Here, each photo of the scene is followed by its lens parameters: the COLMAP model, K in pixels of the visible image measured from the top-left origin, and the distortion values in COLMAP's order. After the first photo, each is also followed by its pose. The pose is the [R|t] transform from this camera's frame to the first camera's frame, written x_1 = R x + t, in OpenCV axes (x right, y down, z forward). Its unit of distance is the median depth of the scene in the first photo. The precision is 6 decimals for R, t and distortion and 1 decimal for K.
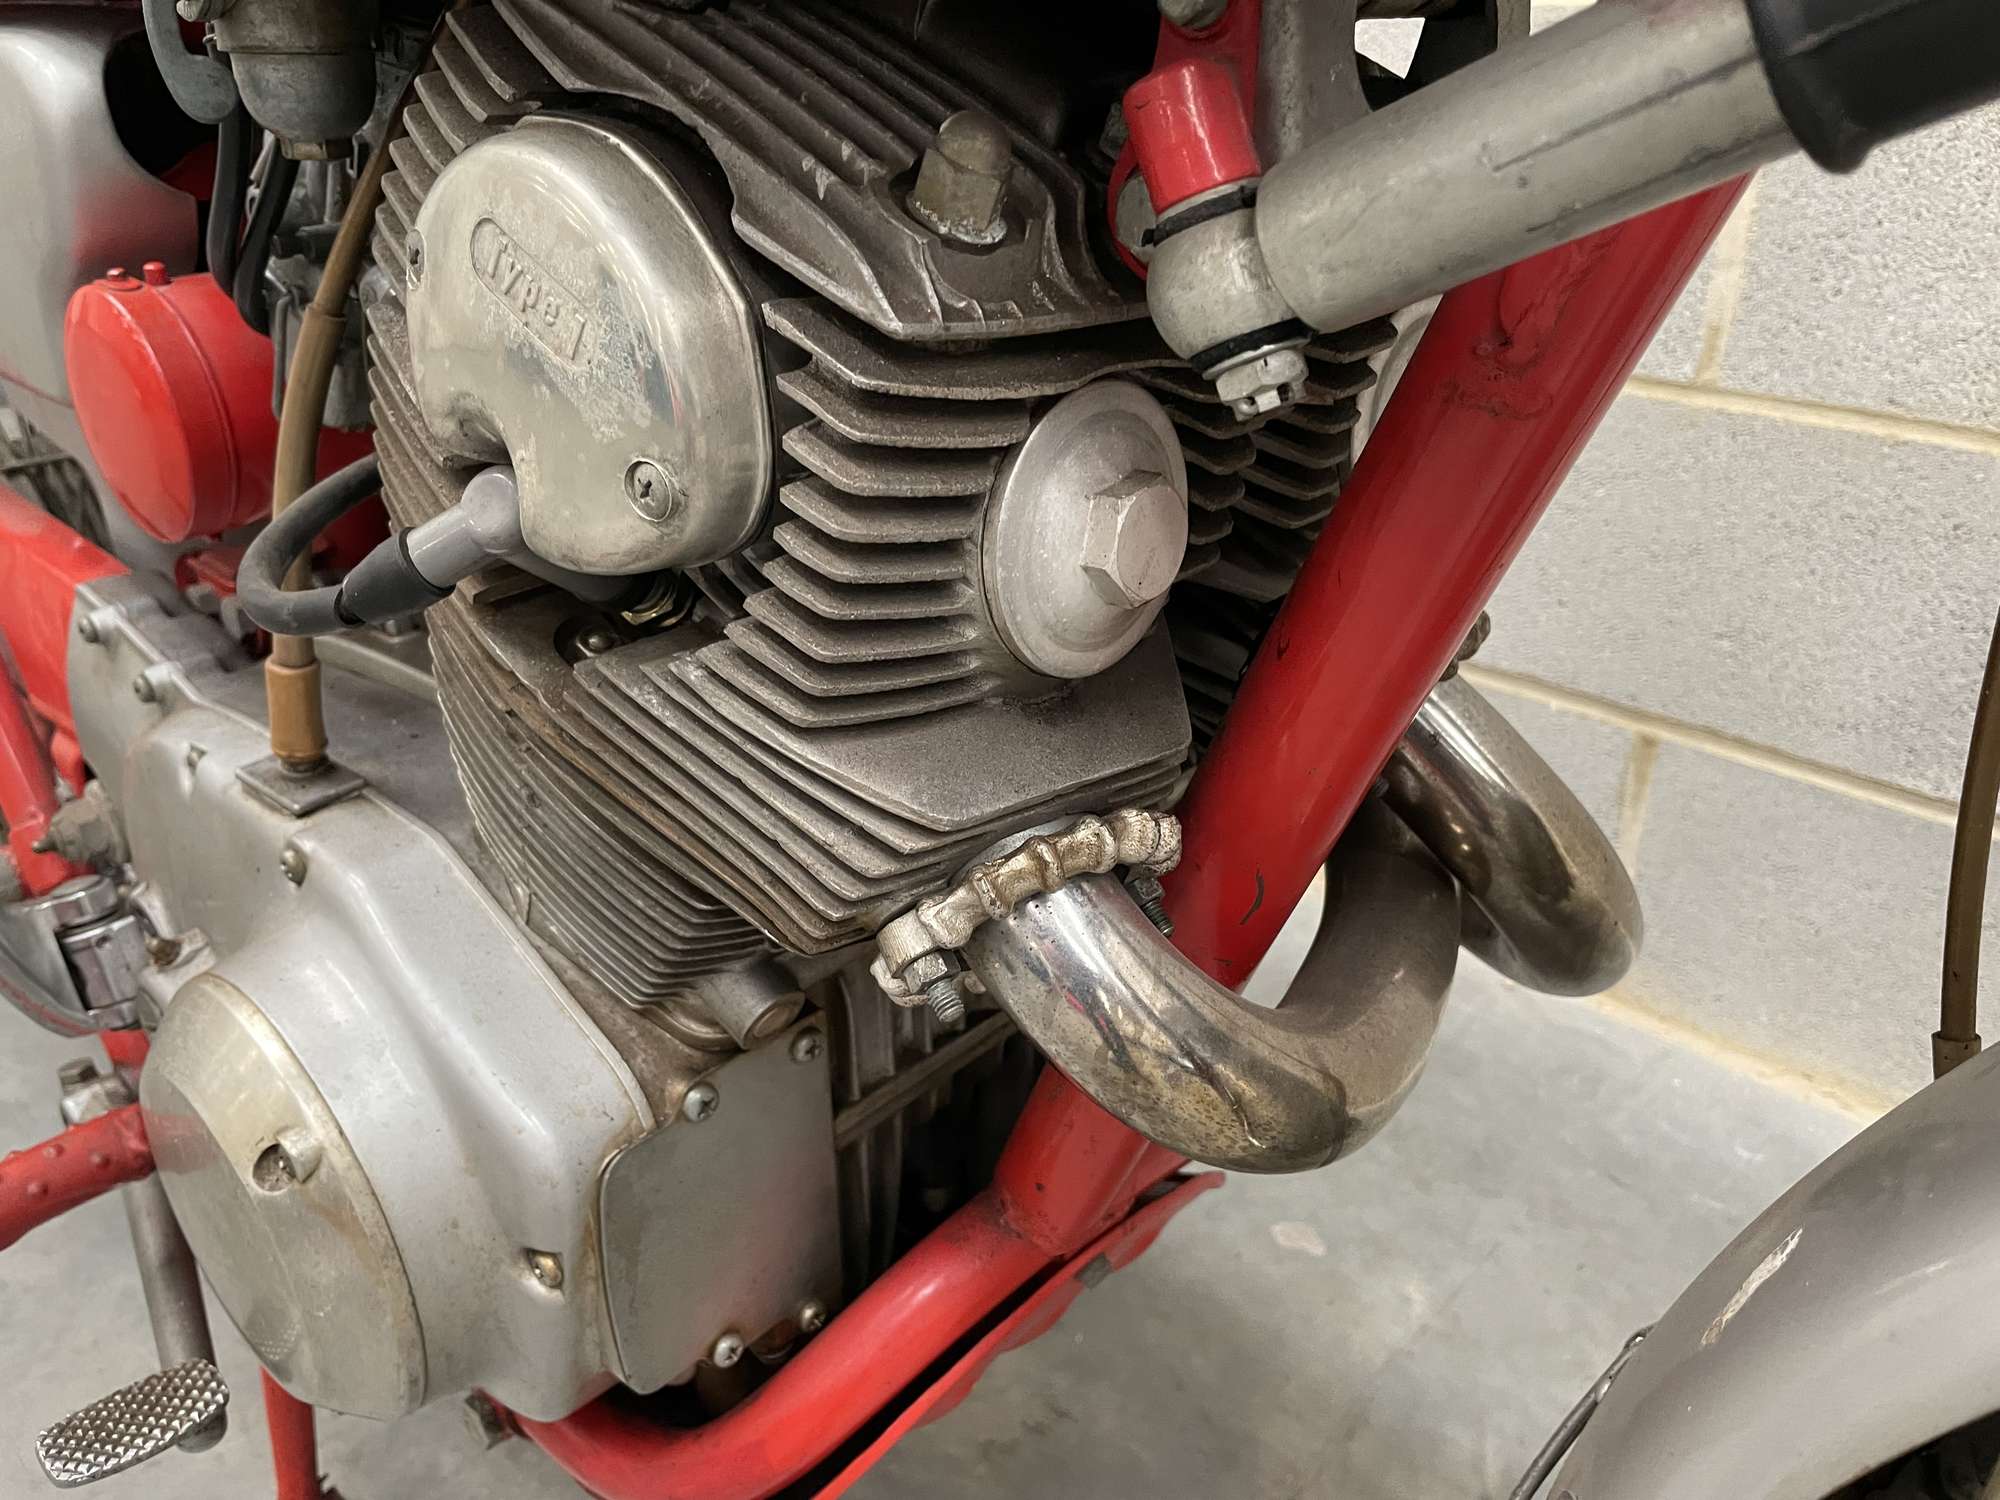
lens RADIAL K [[1547.5, 0, 989.9], [0, 1547.5, 745.2], [0, 0, 1]] dist [0.076703, -0.120333]
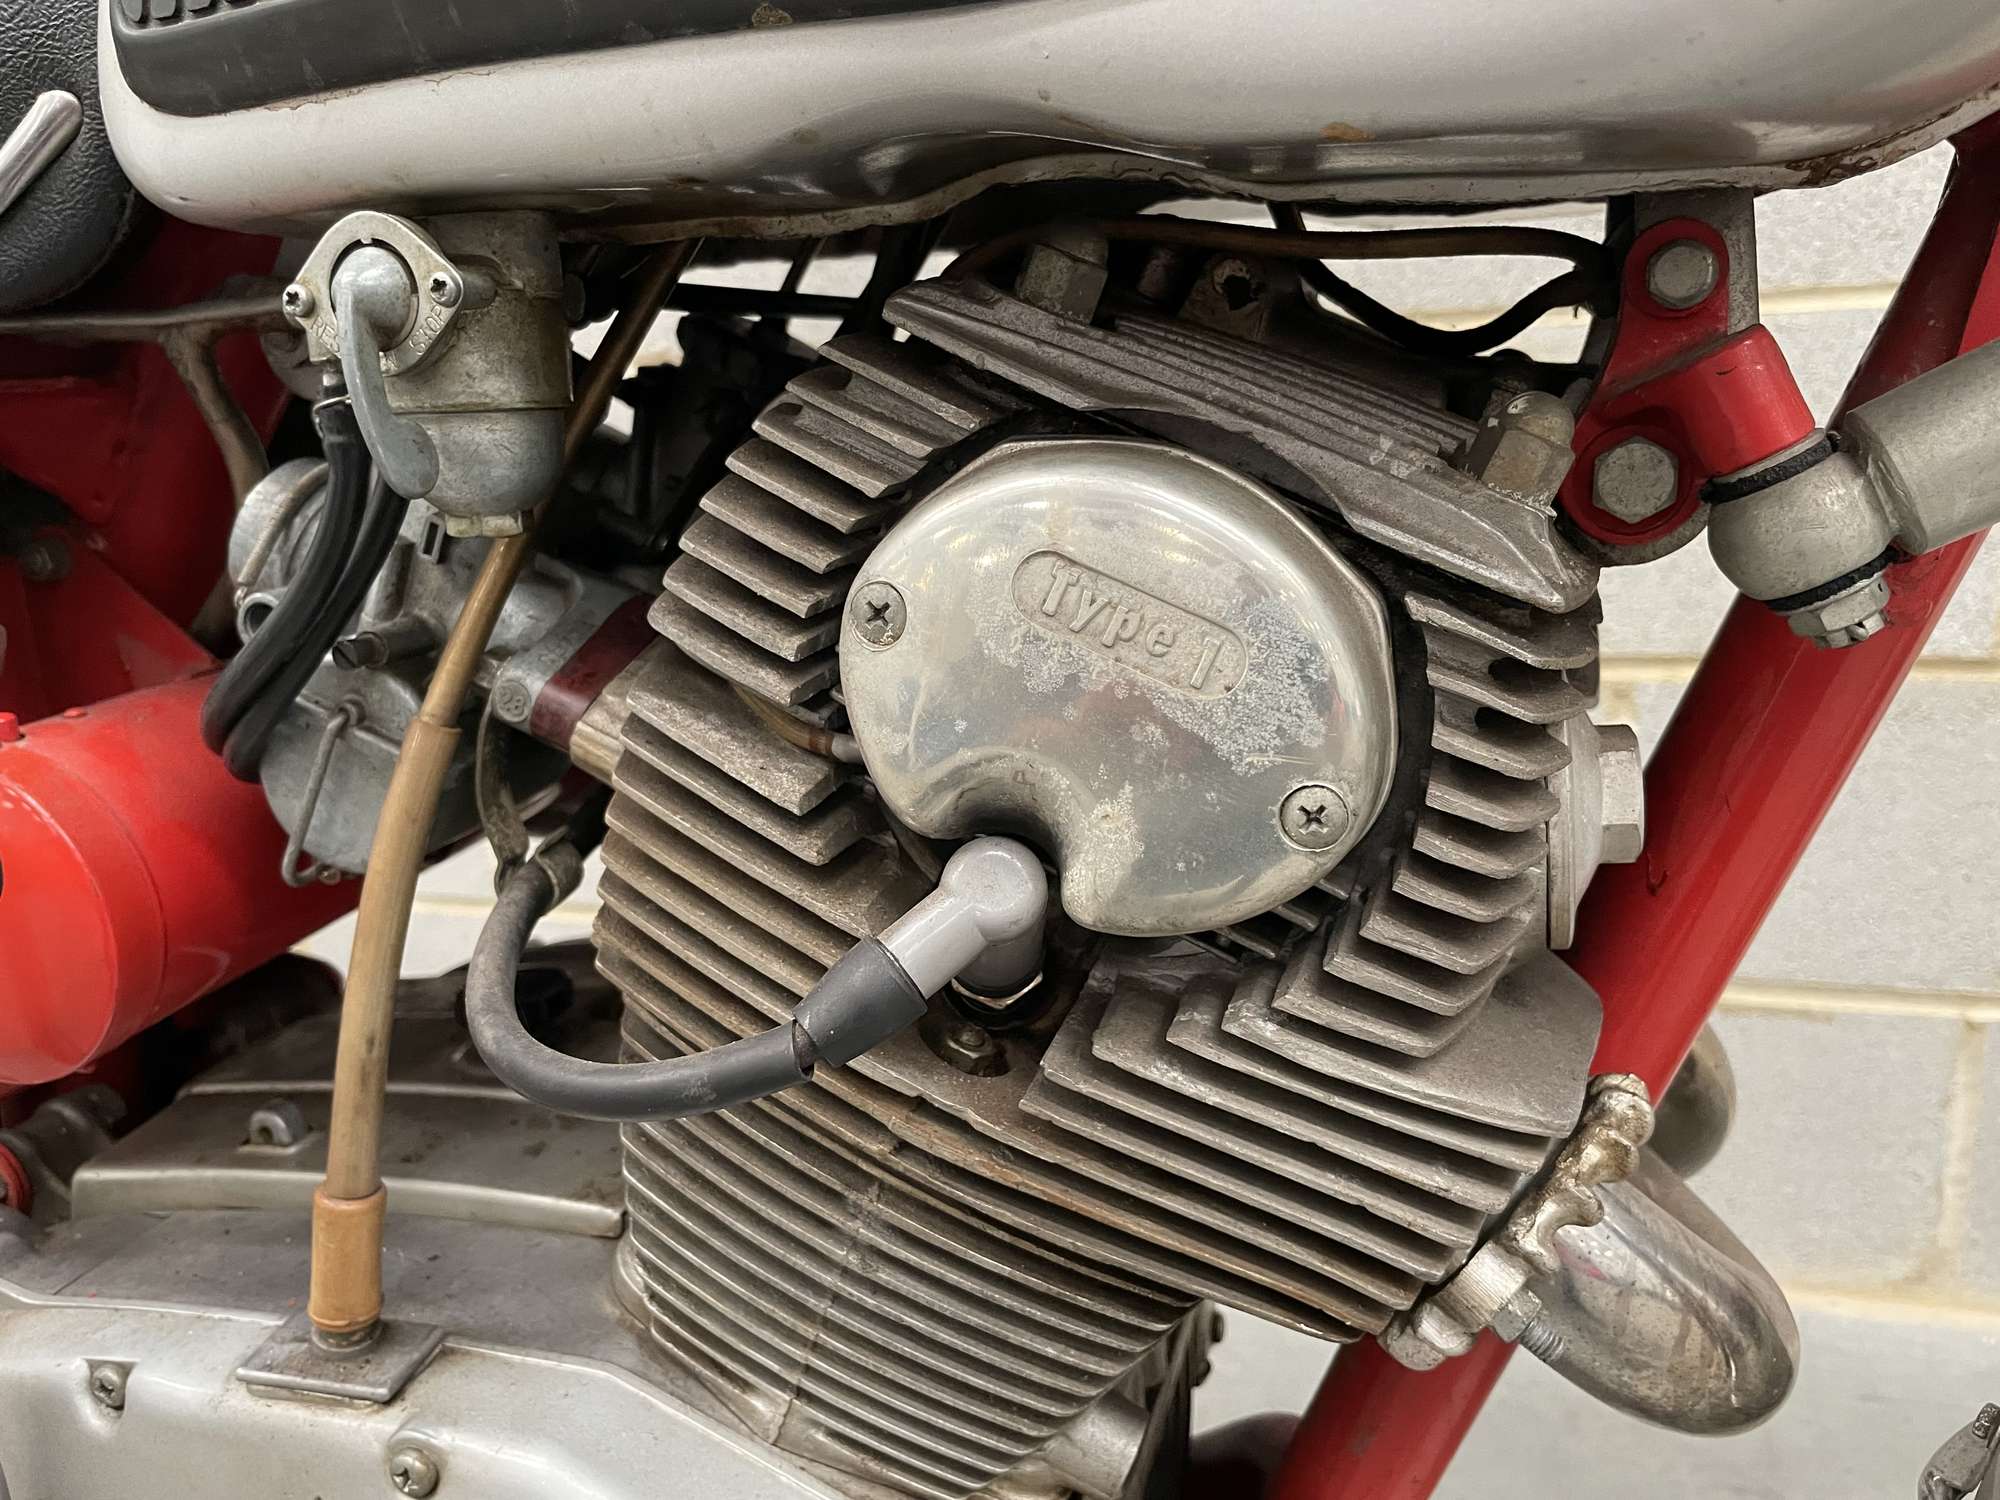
lens RADIAL K [[1547.5, 0, 998.8], [0, 1547.5, 748.1], [0, 0, 1]] dist [0.076703, -0.120333]
pose [[0.895944, -0.151599, 0.417496, -0.455485], [0.237242, 0.957971, -0.161267, -0.063316], [-0.375501, 0.243534, 0.894254, 0.170162]]
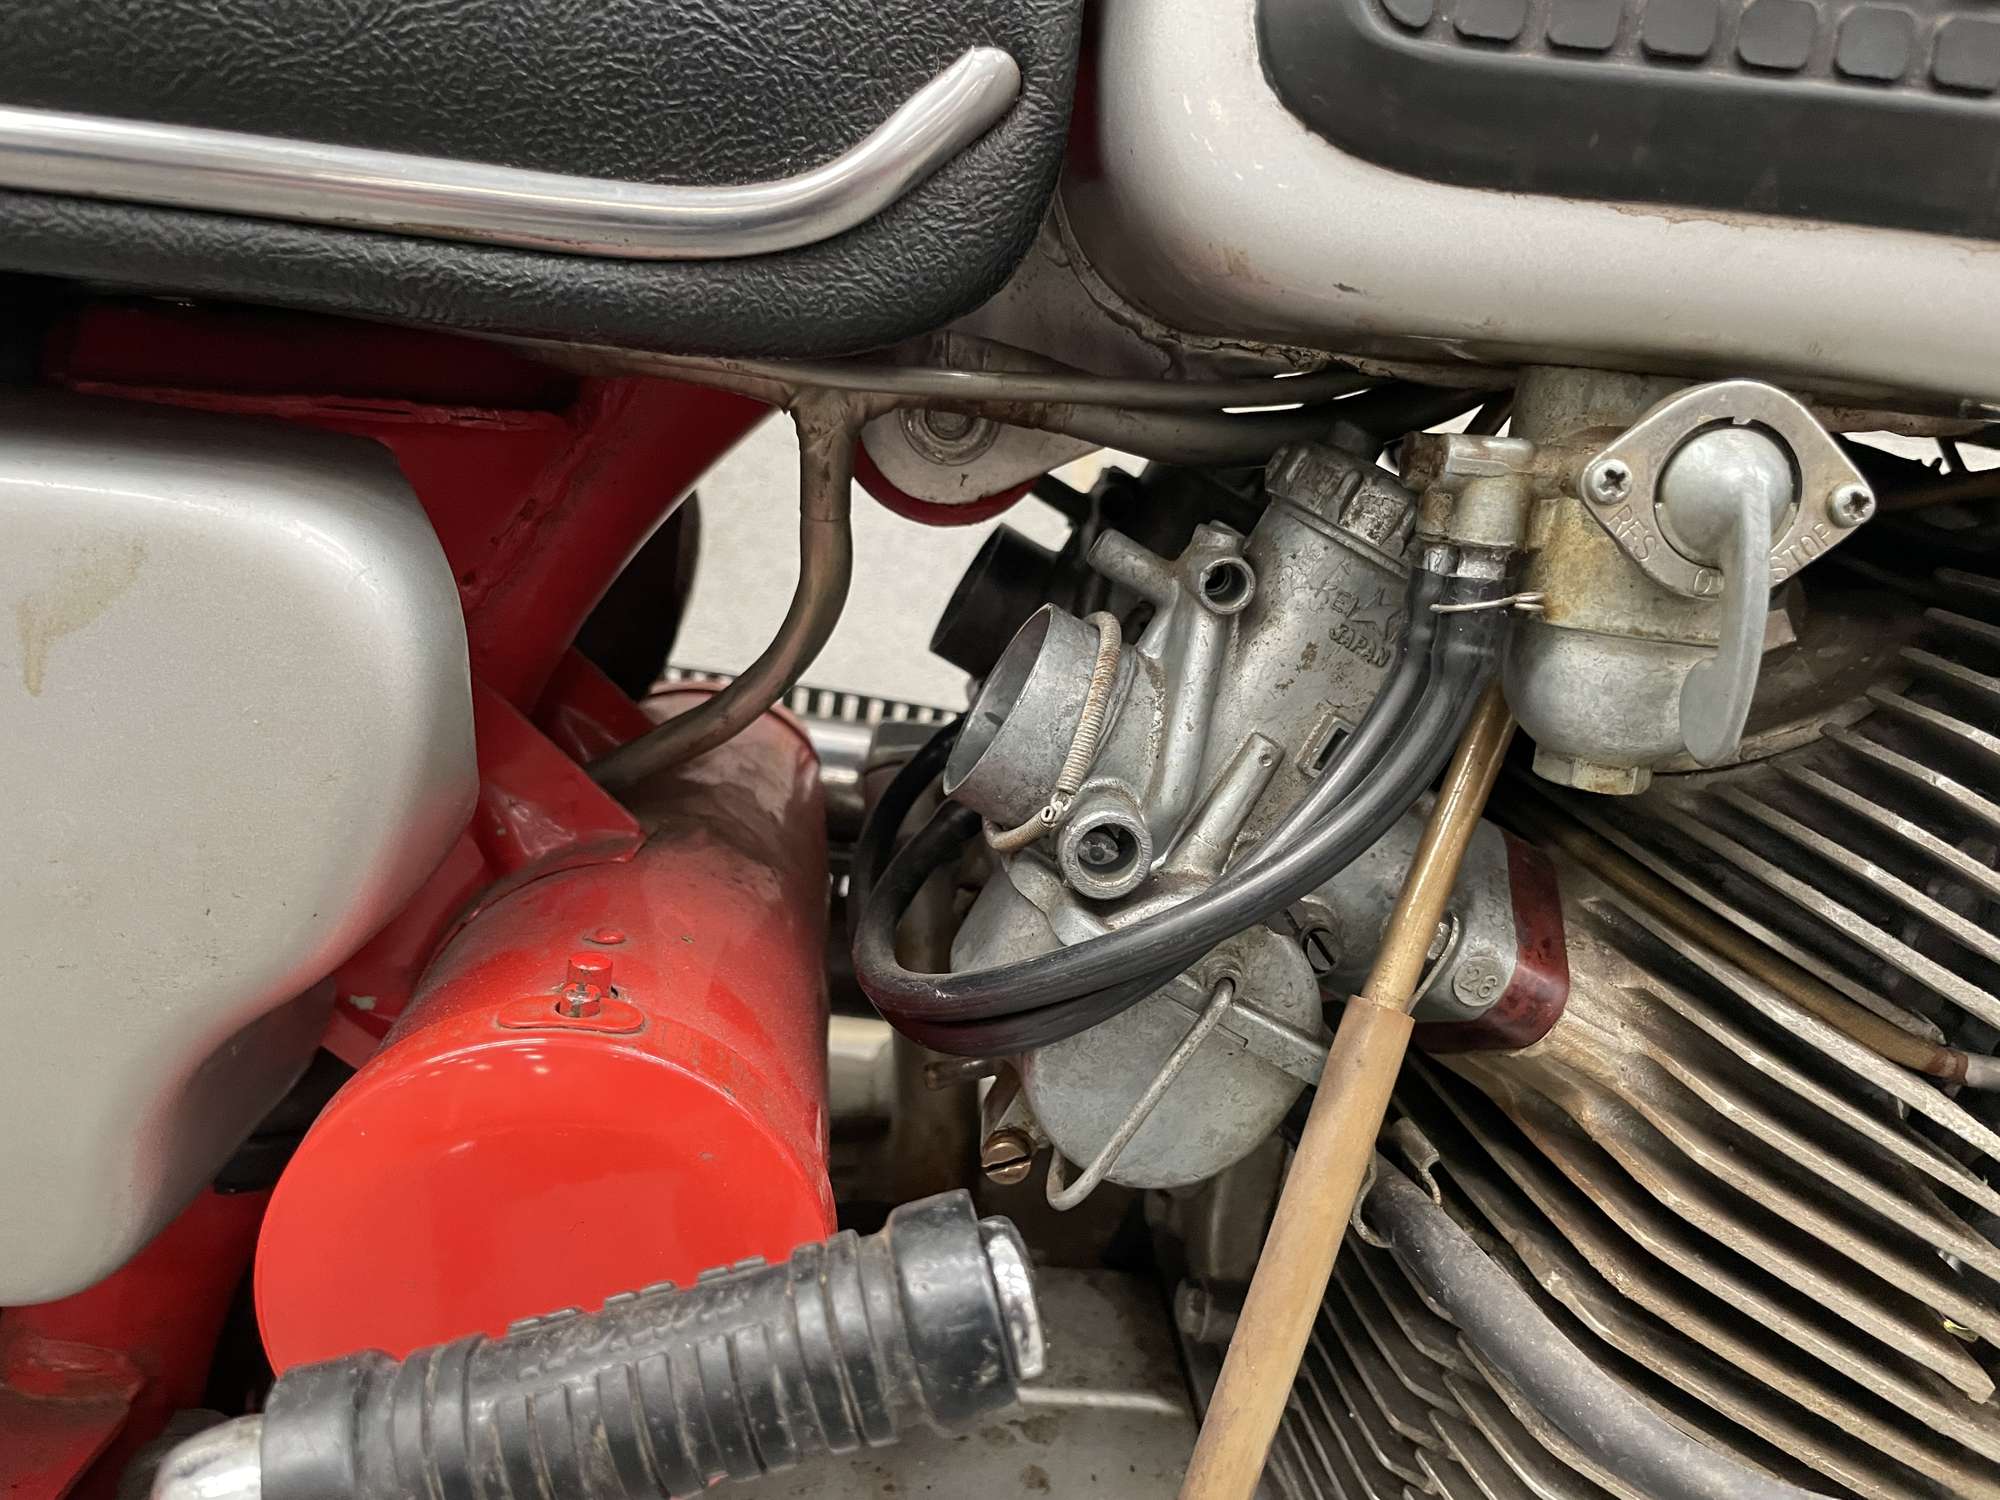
lens RADIAL K [[1547.5, 0, 1000.3], [0, 1547.5, 751.7], [0, 0, 1]] dist [0.076703, -0.120333]
pose [[0.665098, -0.109204, 0.738728, -0.860429], [0.230644, 0.970923, -0.064126, -0.333795], [-0.710245, 0.213033, 0.670946, 0.624023]]
